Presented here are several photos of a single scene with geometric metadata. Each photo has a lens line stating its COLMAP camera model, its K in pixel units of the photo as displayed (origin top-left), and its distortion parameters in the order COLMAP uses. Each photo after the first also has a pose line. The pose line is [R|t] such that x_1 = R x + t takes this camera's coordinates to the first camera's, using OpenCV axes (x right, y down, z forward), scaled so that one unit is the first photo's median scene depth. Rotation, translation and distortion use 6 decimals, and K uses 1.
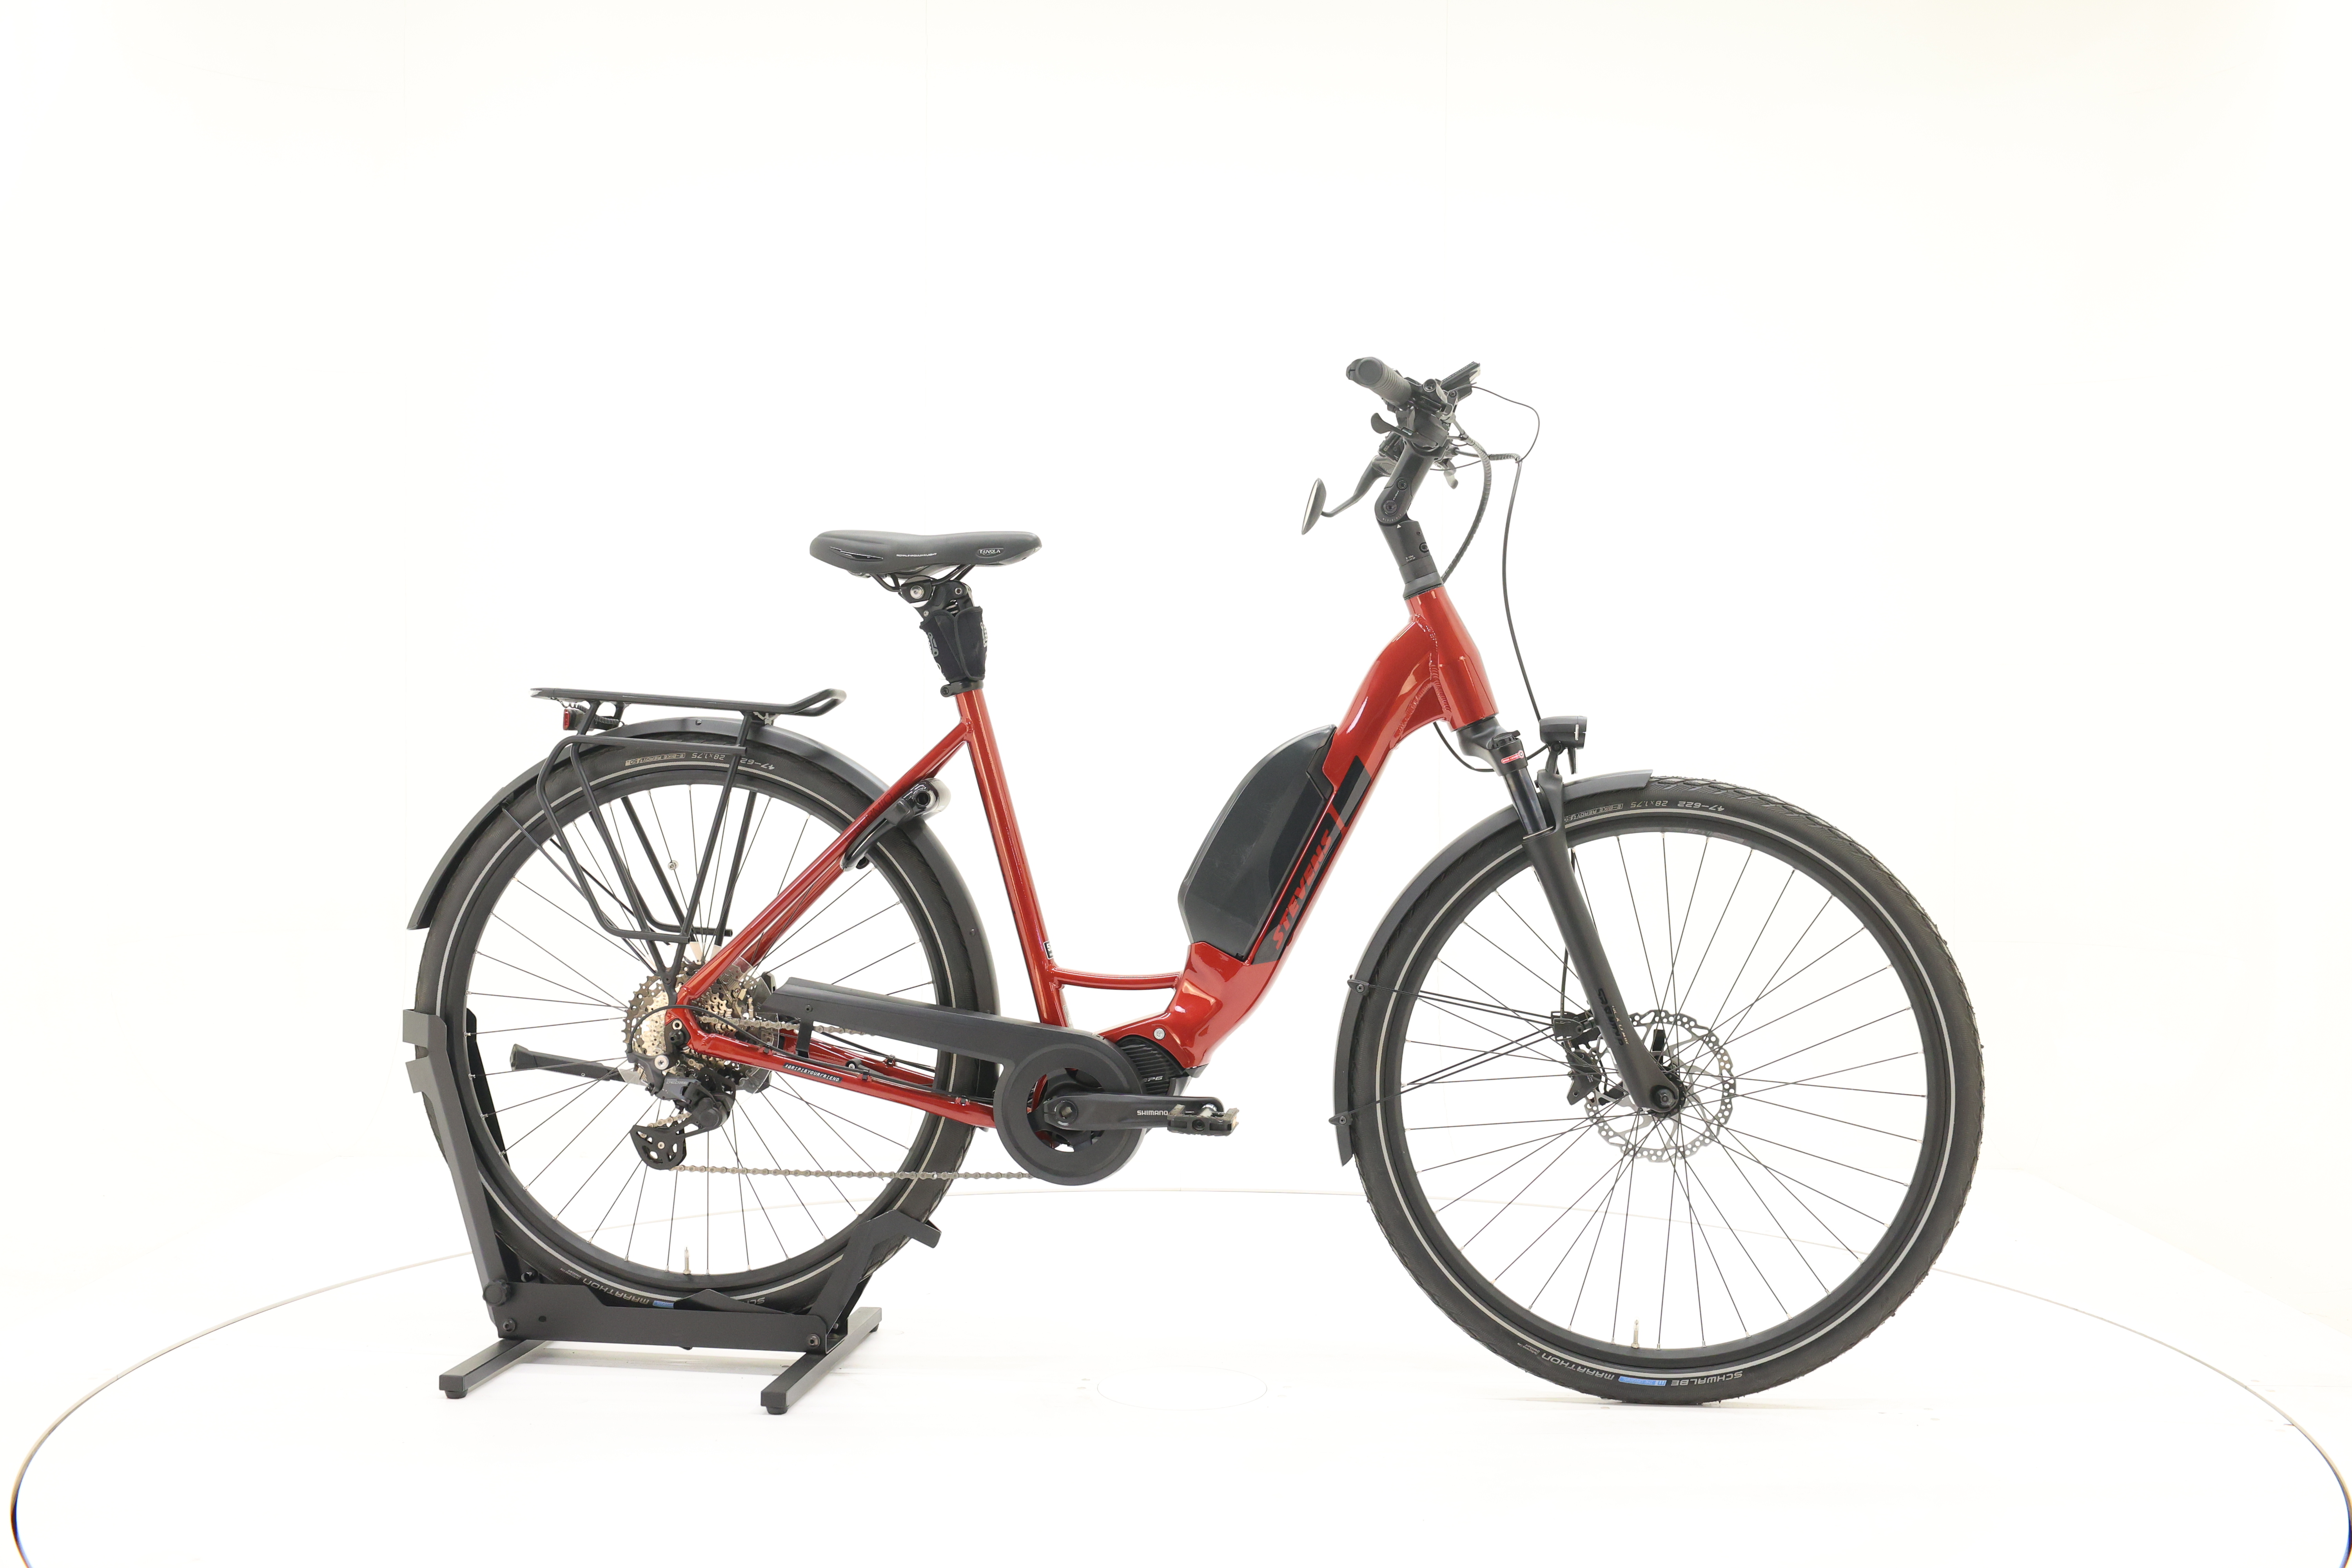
lens RADIAL K [[2529.6, 0, 1180.9], [0, 2529.6, 778.3], [0, 0, 1]] dist [-0.011295, 0.000000]
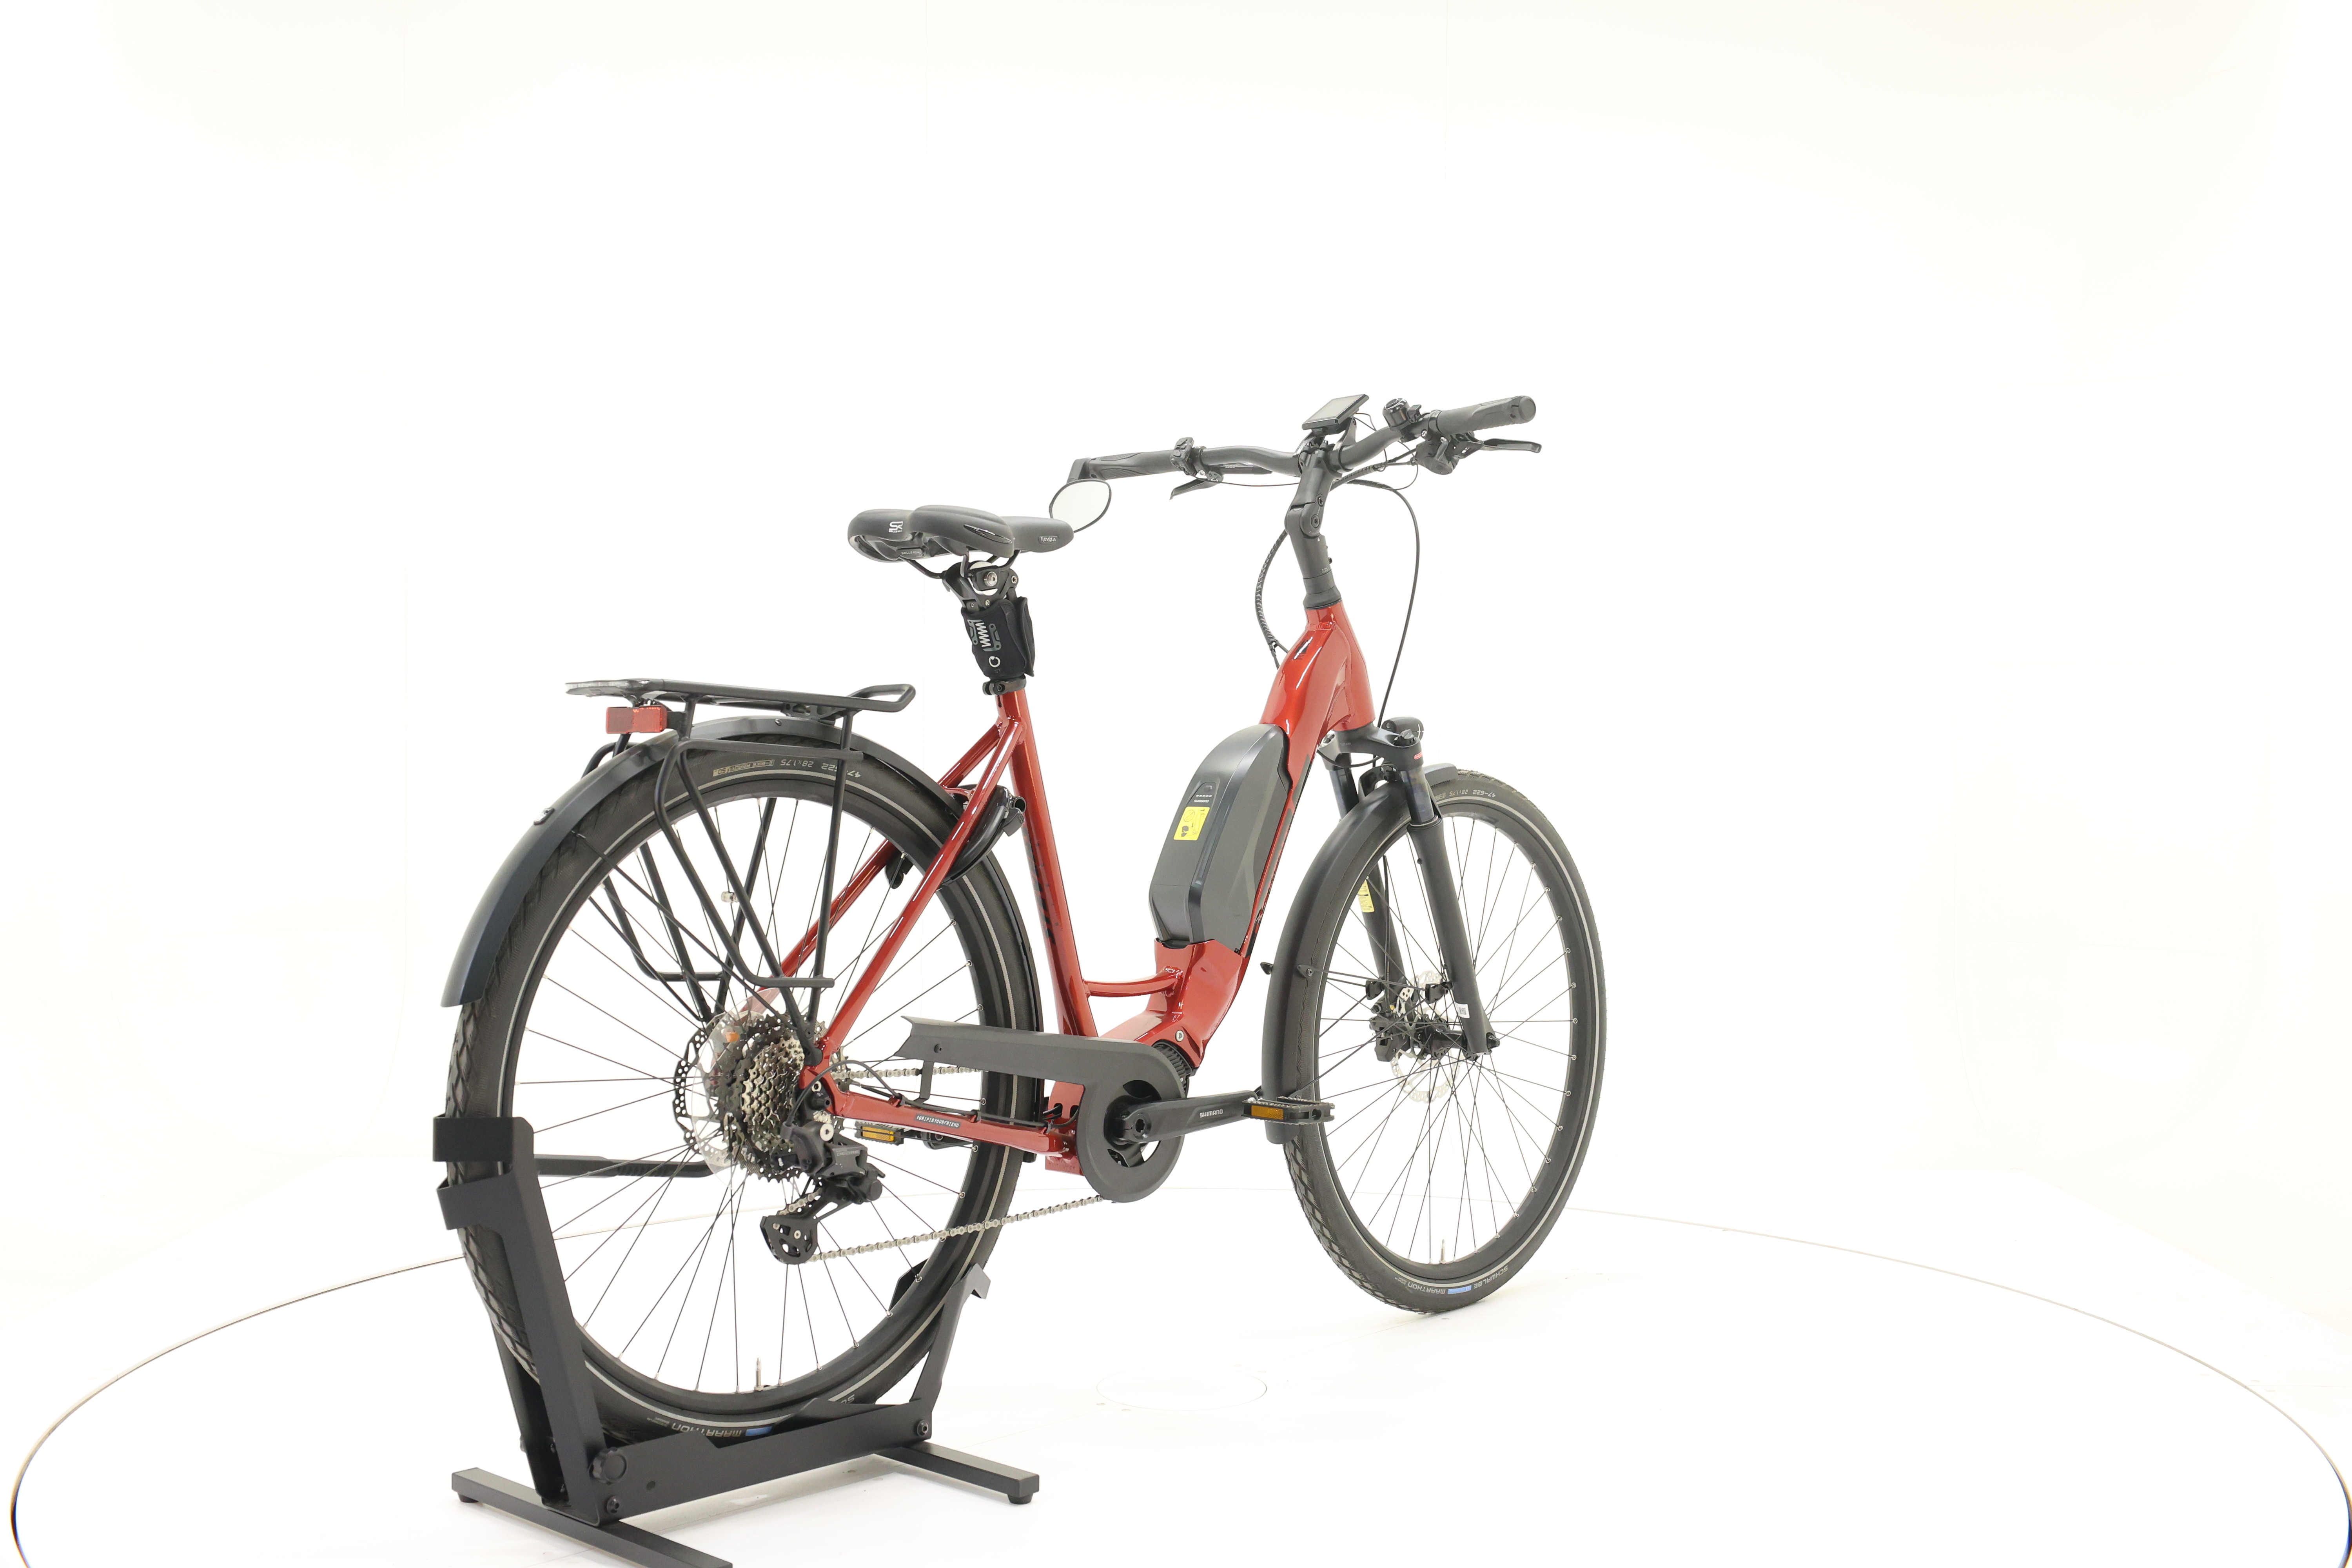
lens RADIAL K [[2529.6, 0, 1178.0], [0, 2529.6, 778.8], [0, 0, 1]] dist [-0.011295, 0.000000]
pose [[0.571812, -0.018106, 0.820185, -0.817327], [0.015689, 0.999815, 0.011133, -0.011040], [-0.820235, 0.006502, 0.571990, 0.428413]]
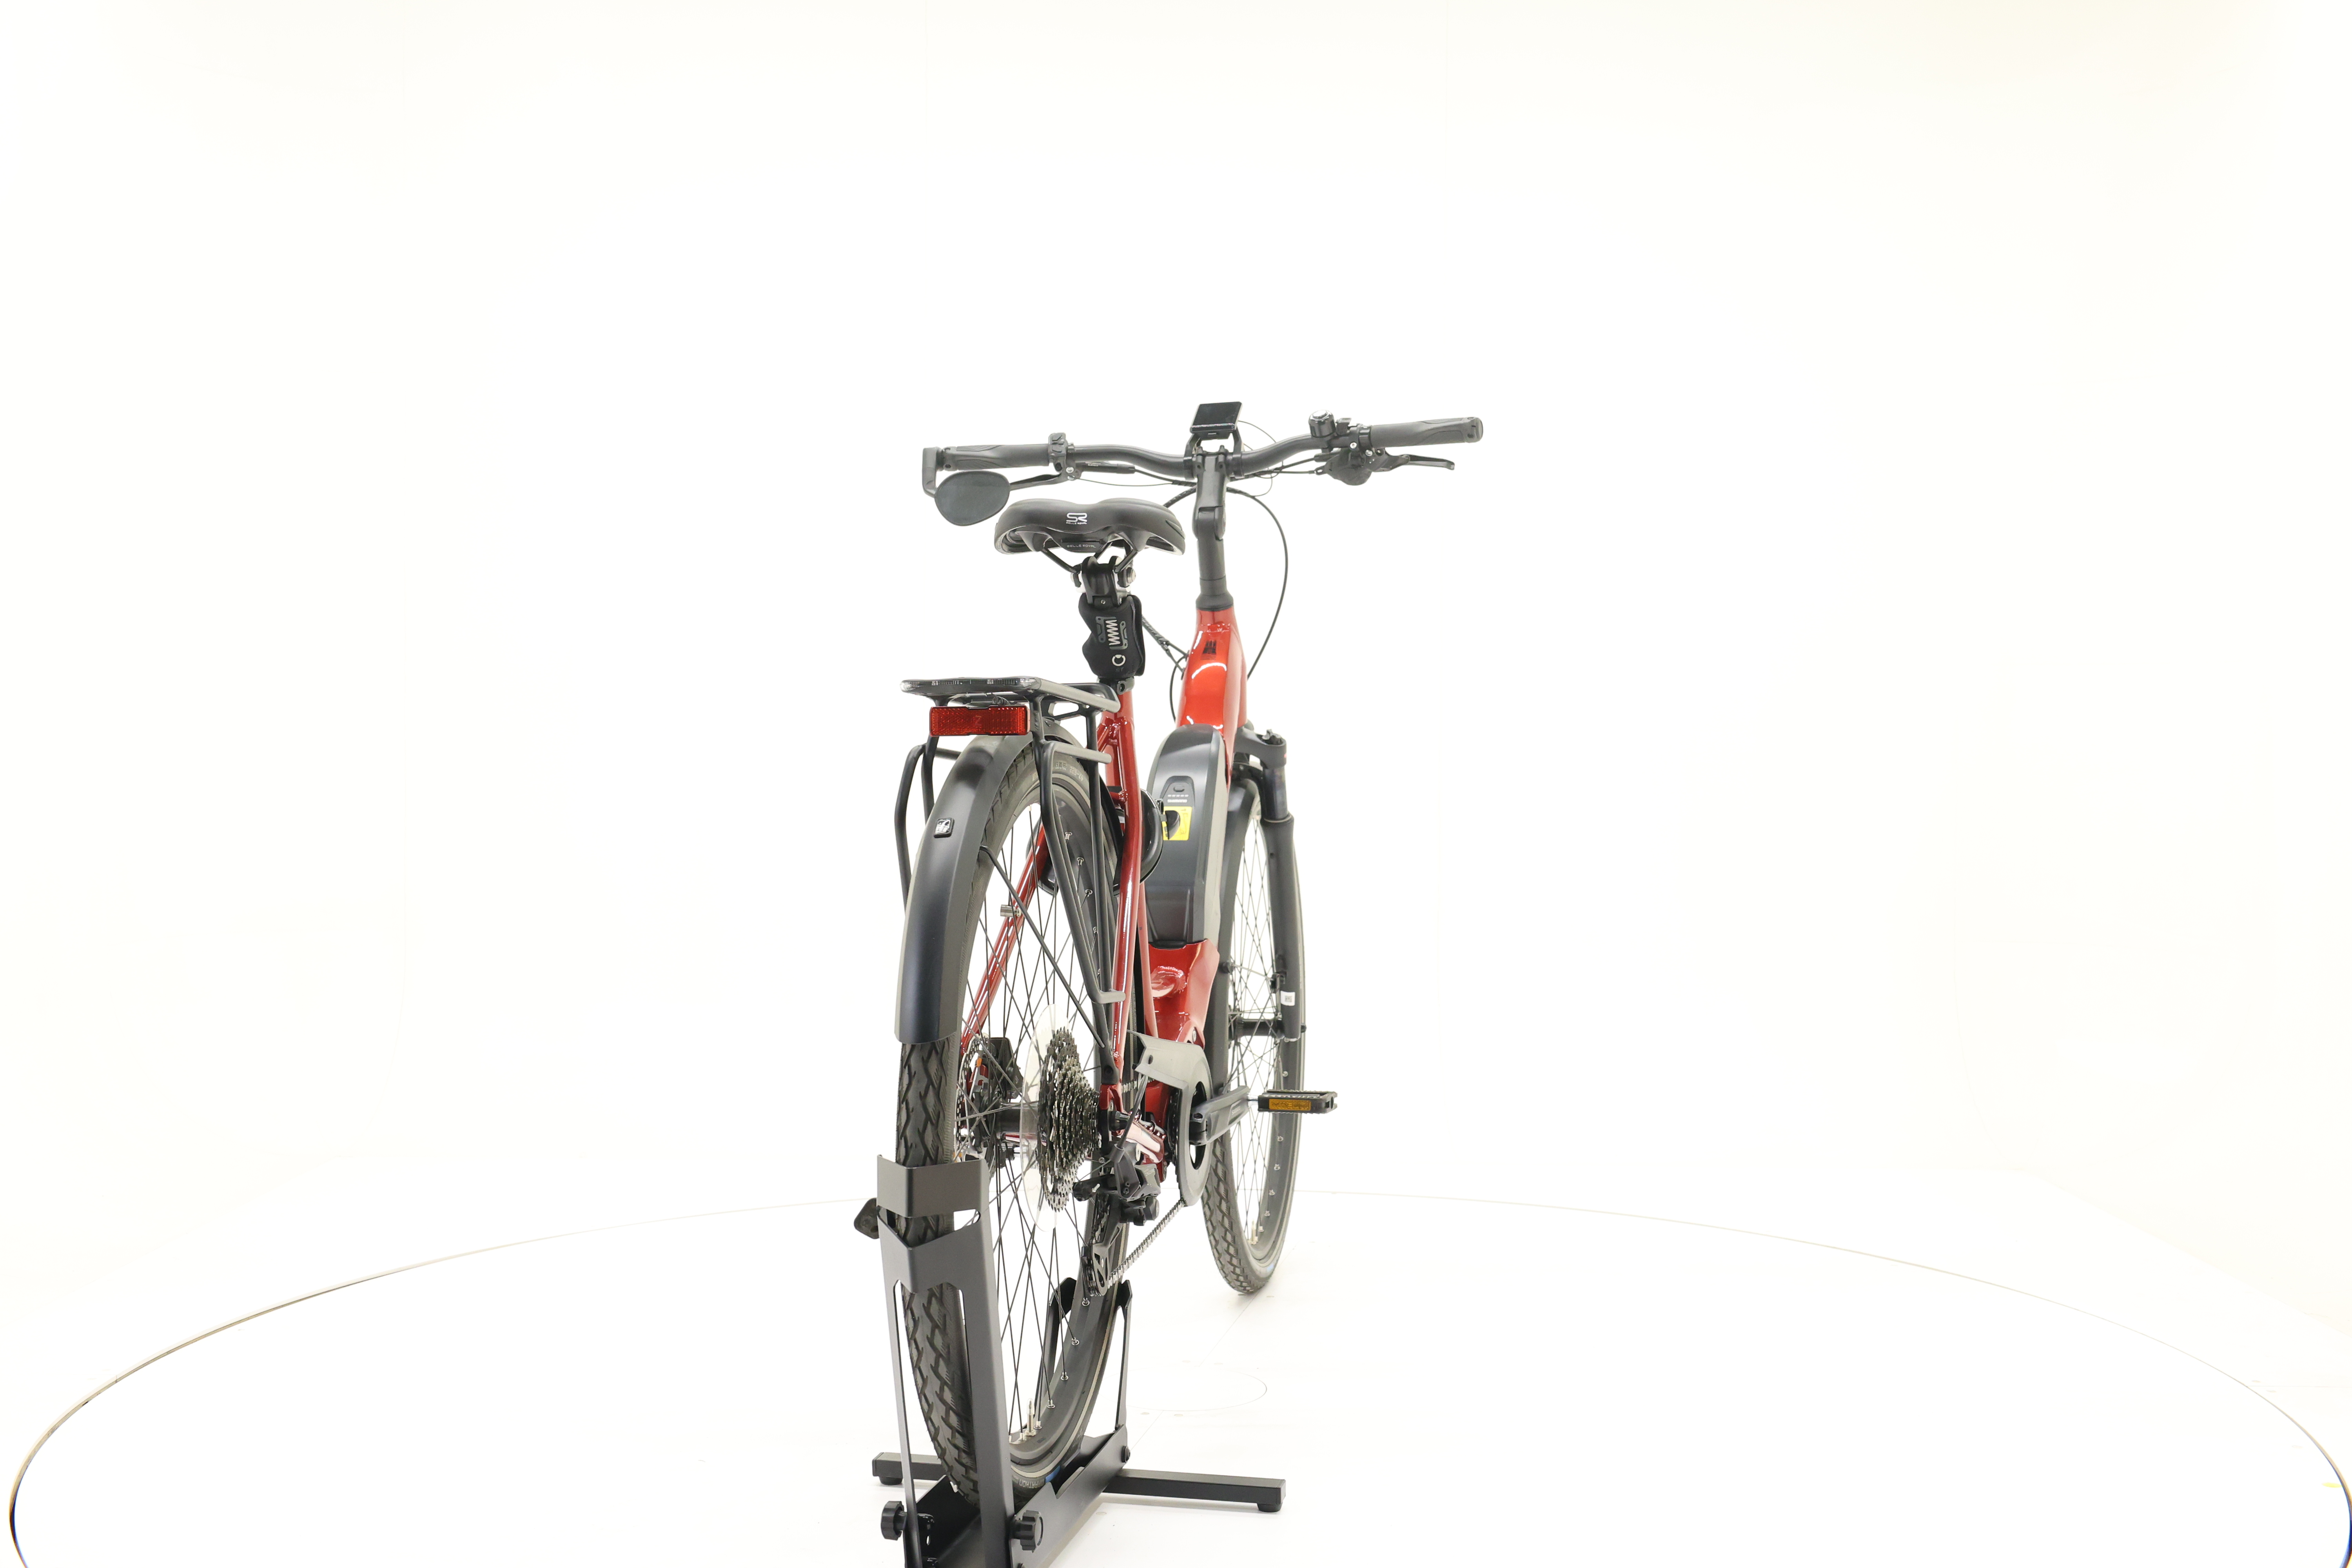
lens RADIAL K [[2529.6, 0, 1184.4], [0, 2529.6, 789.0], [0, 0, 1]] dist [-0.011295, 0.000000]
pose [[0.071051, -0.027479, 0.997094, -0.991572], [0.016289, 0.999519, 0.026385, -0.022298], [-0.997340, 0.014367, 0.071464, 0.925358]]
